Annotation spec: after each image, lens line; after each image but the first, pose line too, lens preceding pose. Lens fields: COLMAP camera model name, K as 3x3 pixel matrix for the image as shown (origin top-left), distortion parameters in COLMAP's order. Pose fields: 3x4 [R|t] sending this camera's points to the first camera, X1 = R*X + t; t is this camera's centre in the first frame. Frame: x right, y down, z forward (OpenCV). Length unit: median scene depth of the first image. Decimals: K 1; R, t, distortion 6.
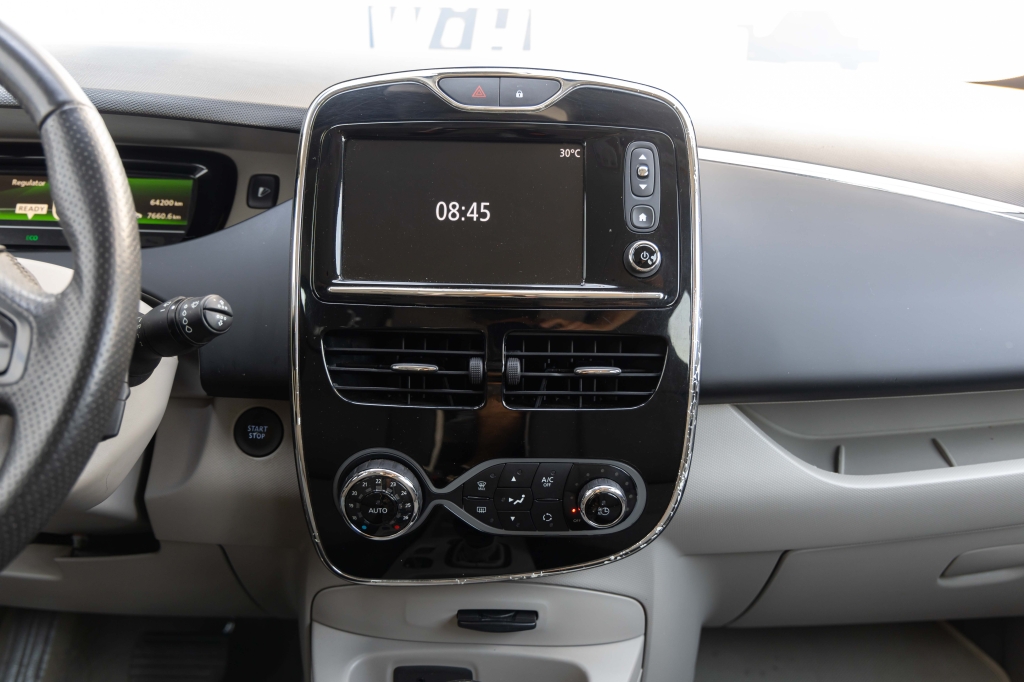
lens RADIAL K [[971.9, 0, 512.0], [0, 971.9, 341.0], [0, 0, 1]] dist [0.000649, -0.001168]
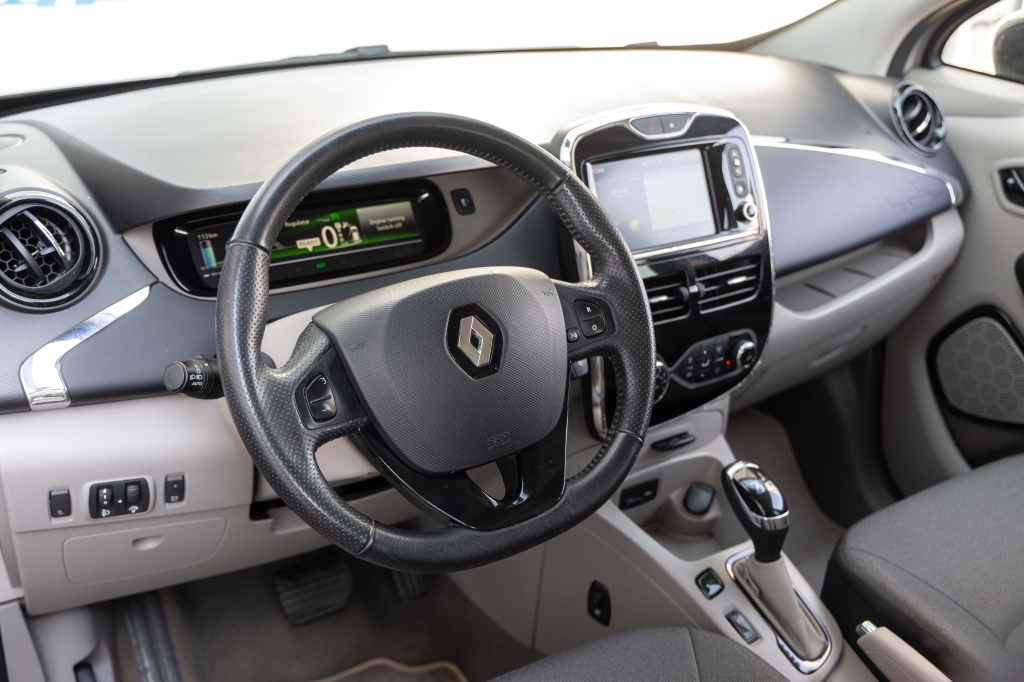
lens RADIAL K [[1049.3, 0, 512.0], [0, 1049.3, 341.0], [0, 0, 1]] dist [-0.009436, -0.007779]
pose [[0.839392, -0.220276, 0.496889, -1.187538], [0.163195, 0.974156, 0.156168, -0.219567], [-0.518447, -0.049996, 0.853647, -0.397757]]
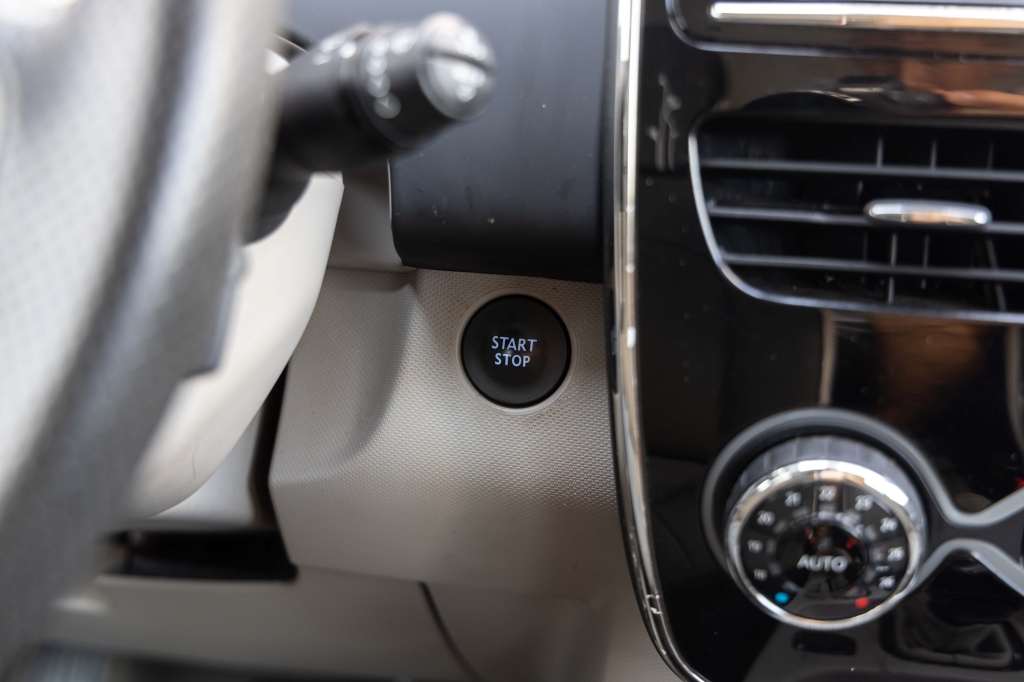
lens RADIAL K [[1510.6, 0, 512.0], [0, 1510.6, 341.0], [0, 0, 1]] dist [-0.027272, -0.051970]
pose [[0.983609, 0.037029, -0.176472, -0.153201], [-0.016212, 0.992884, 0.117979, 0.008704], [0.179584, -0.113184, 0.977210, 0.356669]]
